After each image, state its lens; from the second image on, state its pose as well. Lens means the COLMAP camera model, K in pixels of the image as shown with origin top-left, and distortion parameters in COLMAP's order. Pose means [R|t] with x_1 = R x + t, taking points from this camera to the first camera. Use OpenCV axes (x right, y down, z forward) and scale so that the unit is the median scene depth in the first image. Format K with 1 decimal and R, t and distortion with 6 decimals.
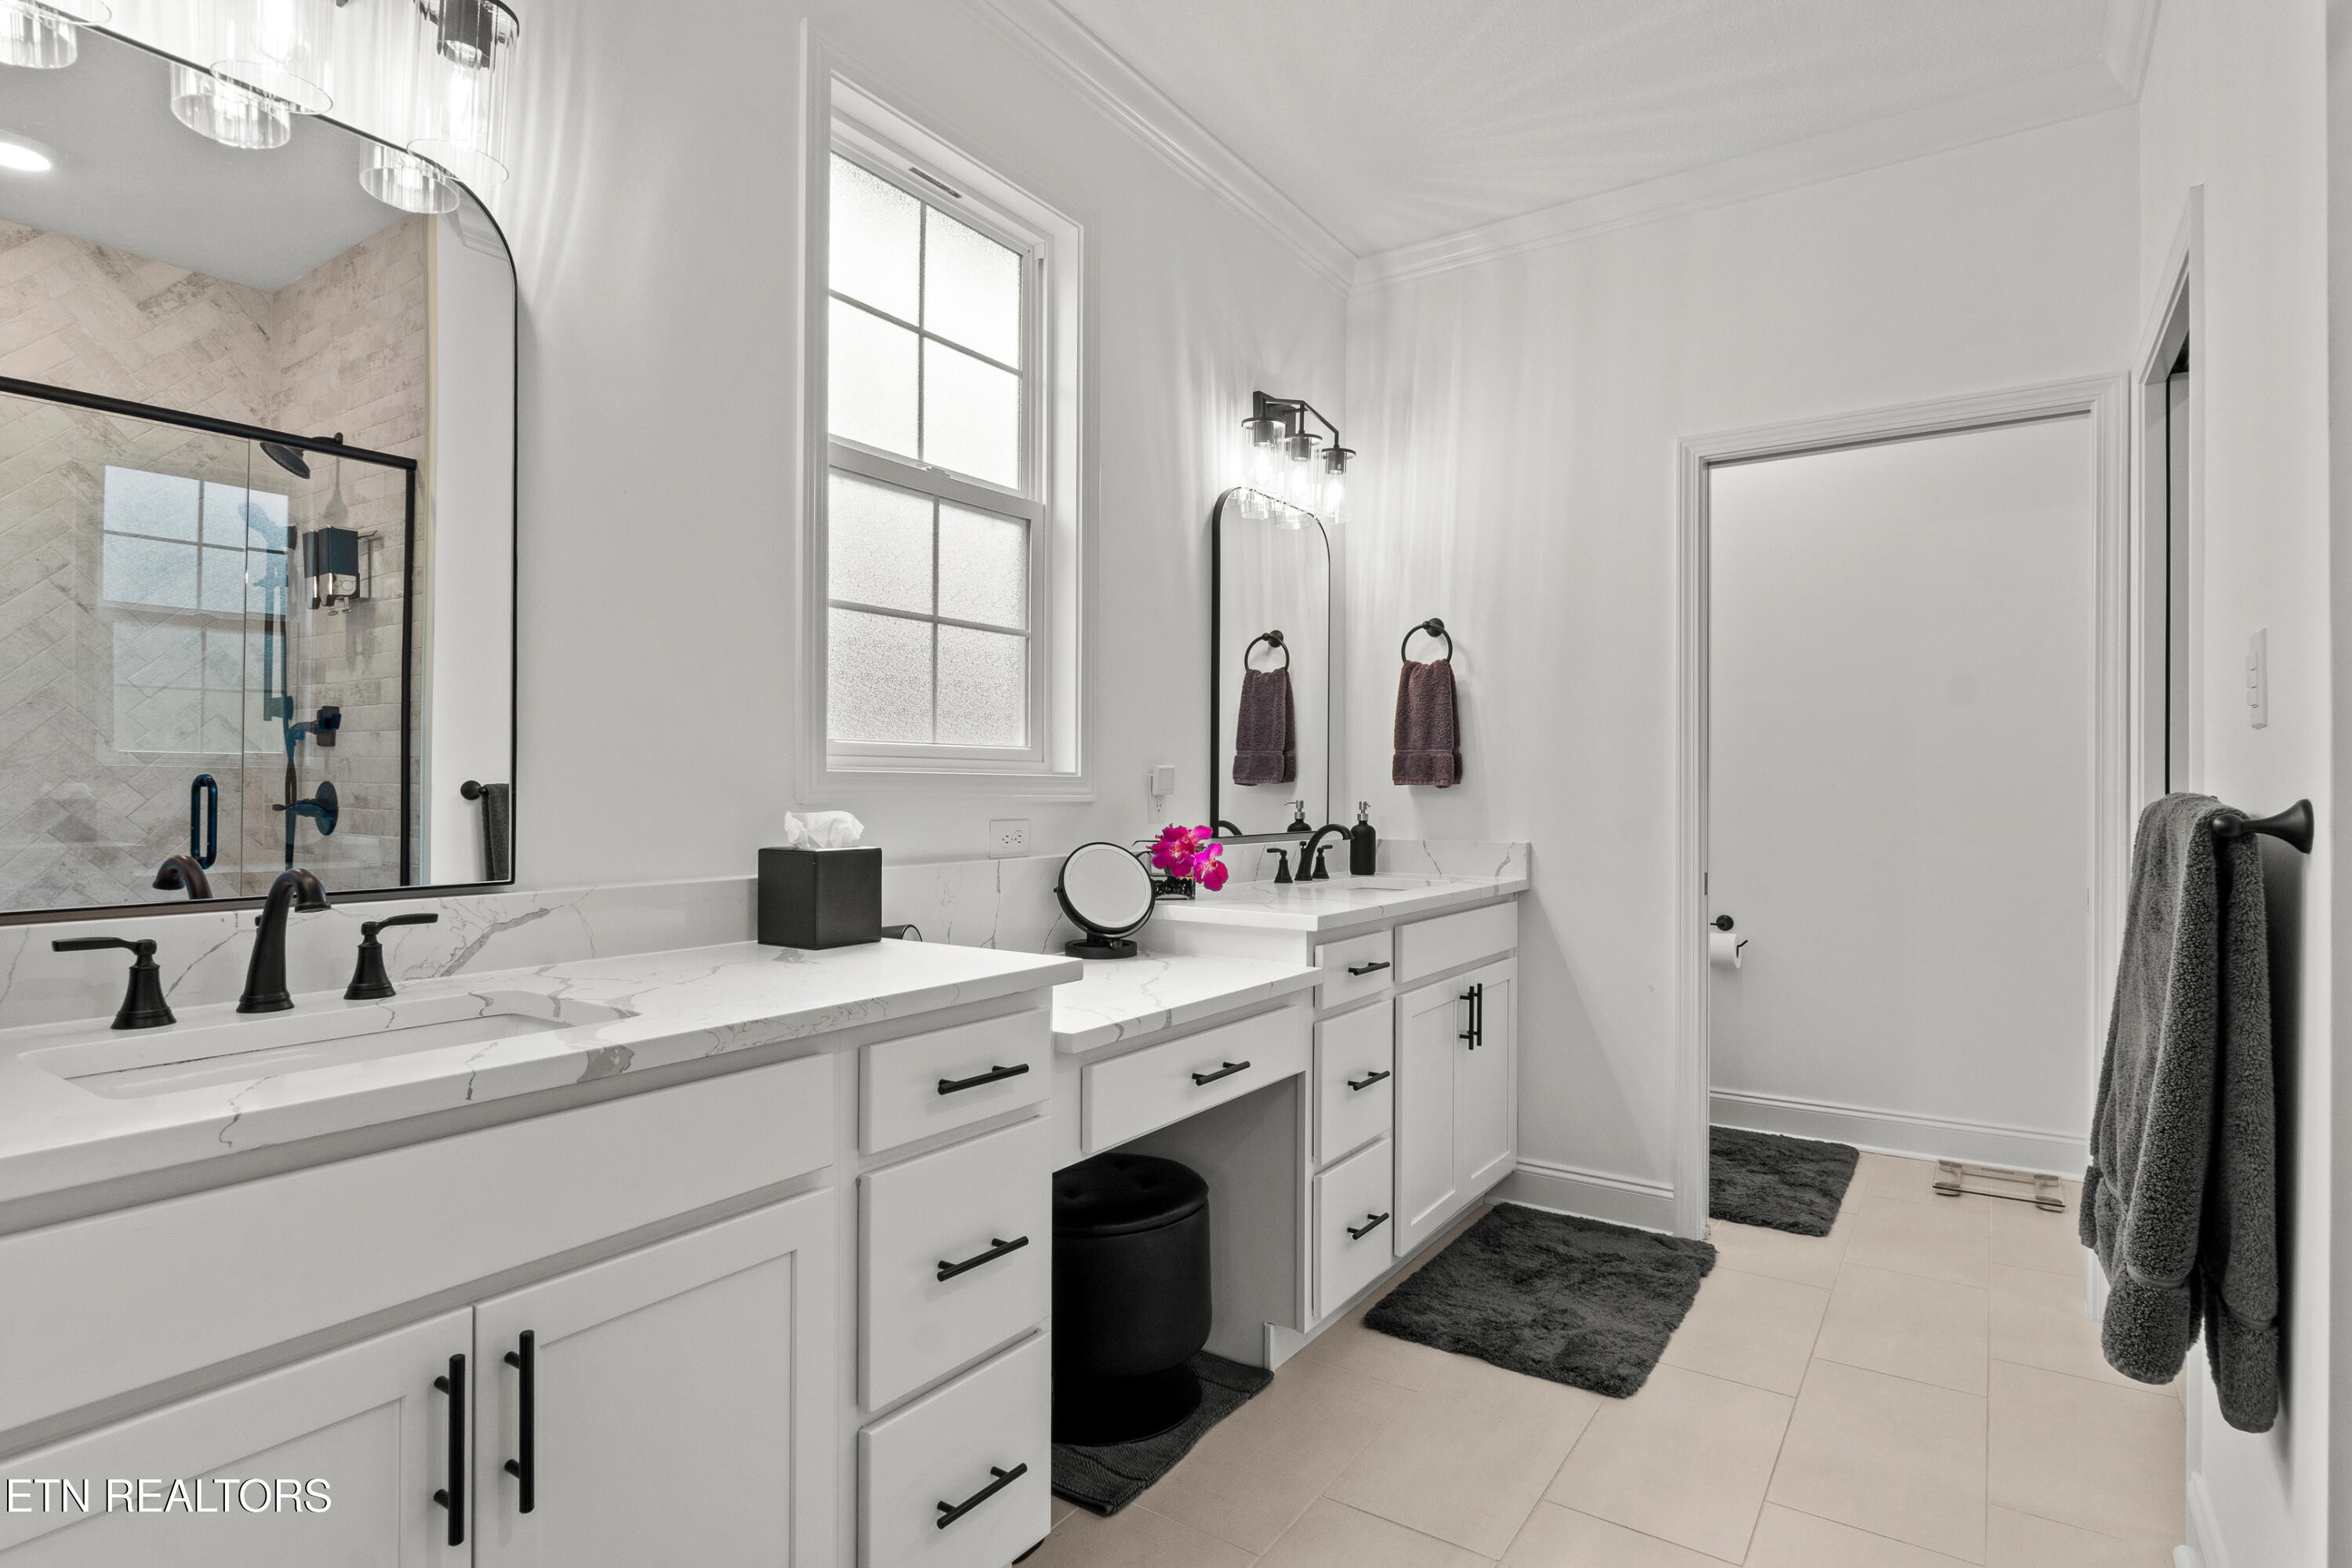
lens RADIAL K [[1237.4, 0, 1176.0], [0, 1237.4, 784.0], [0, 0, 1]] dist [-0.001934, -0.000194]
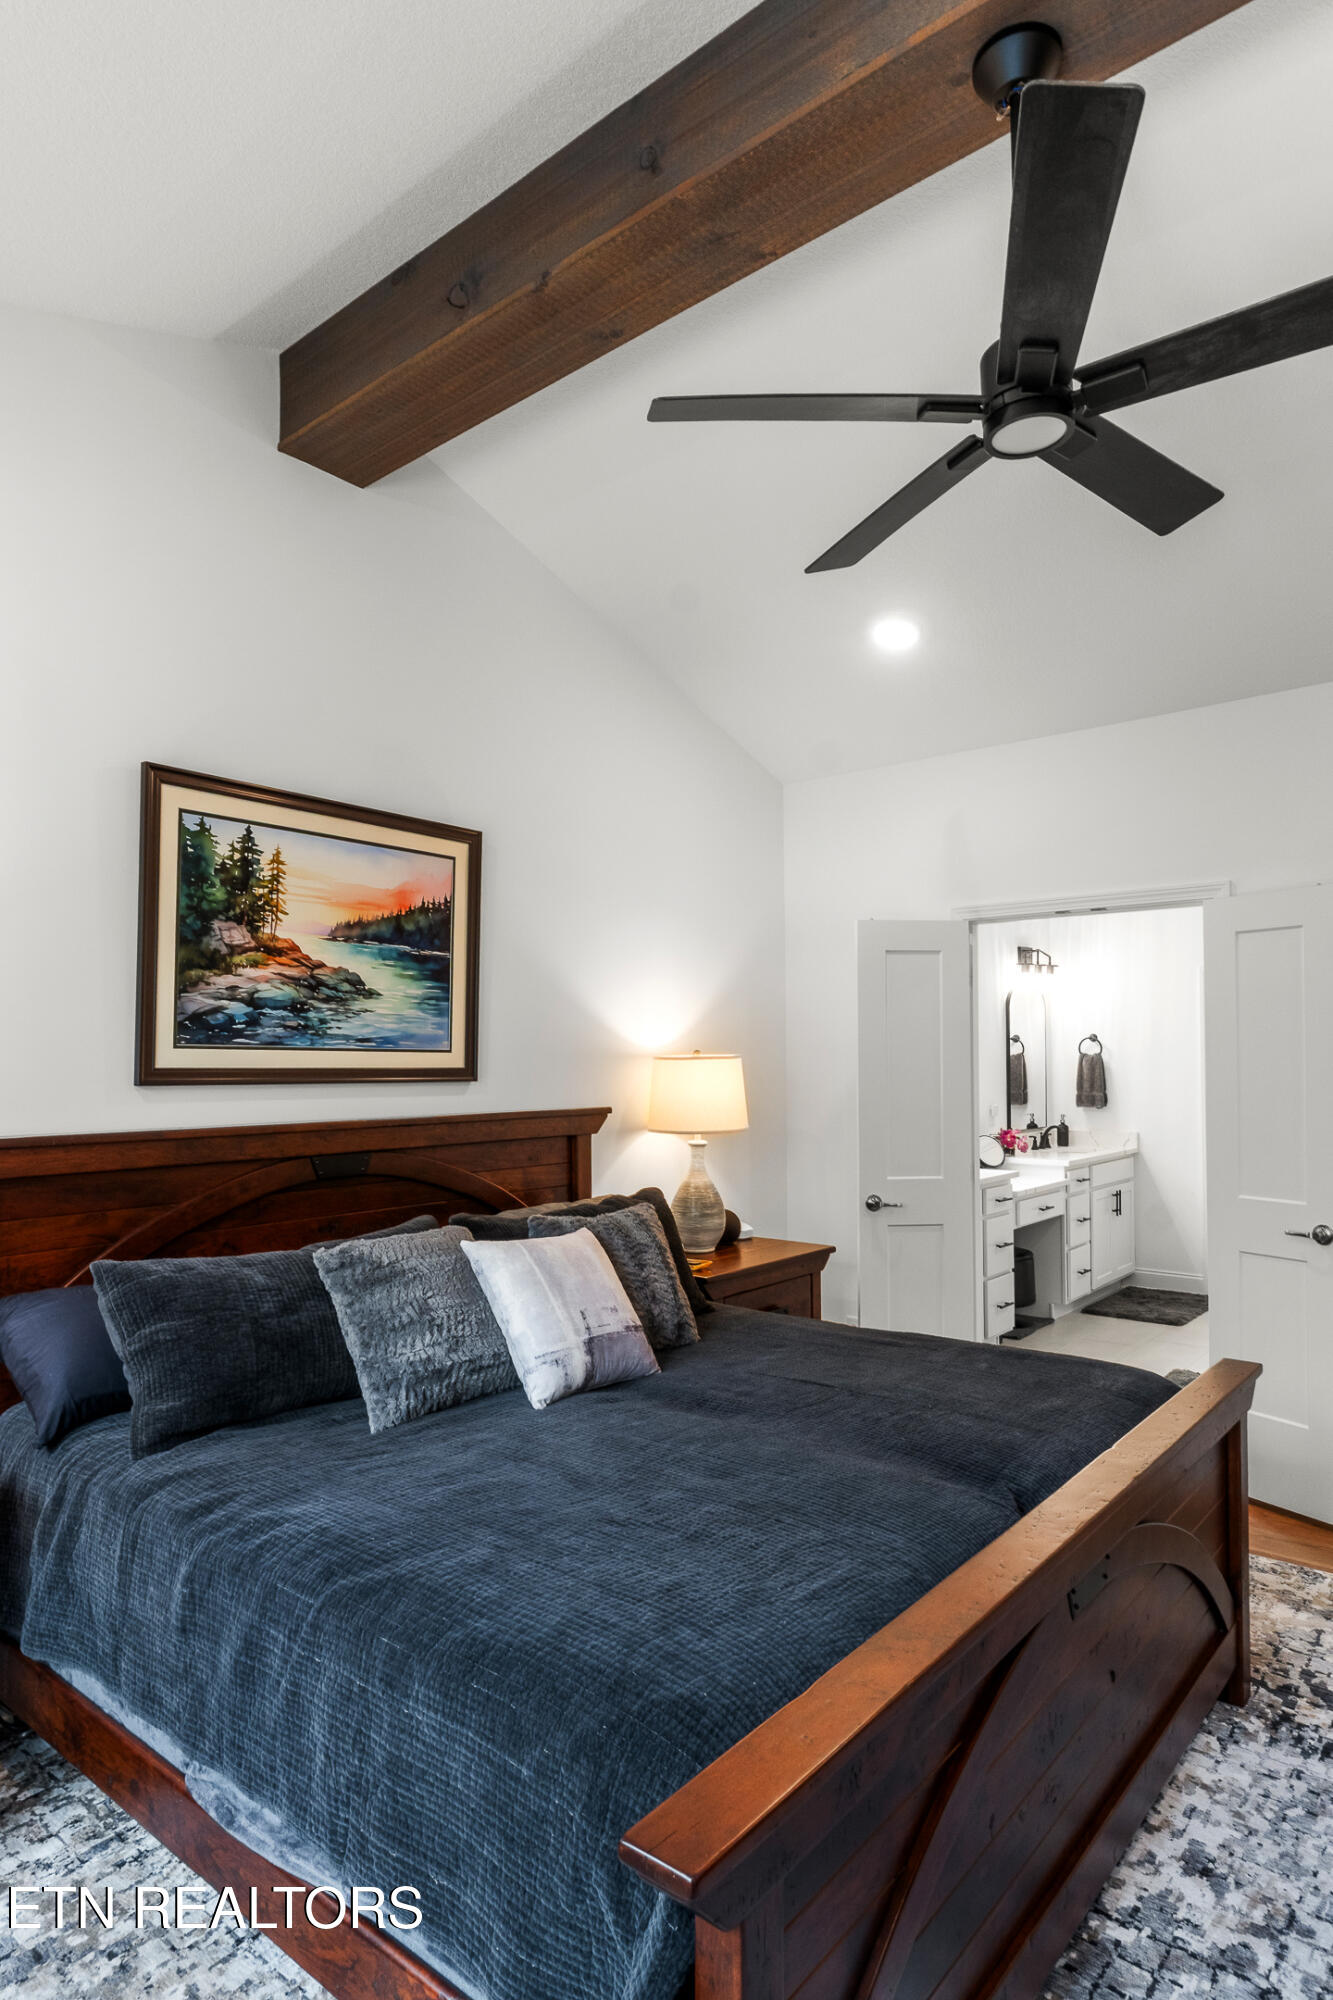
lens RADIAL K [[1129.1, 0, 666.8], [0, 1129.1, 1035.0], [0, 0, 1]] dist [-0.001731, -0.000110]
pose [[0.995353, -0.009353, -0.095835, -0.441925], [0.007374, 0.999753, -0.020976, -0.110109], [0.096008, 0.020172, 0.995176, -1.355092]]
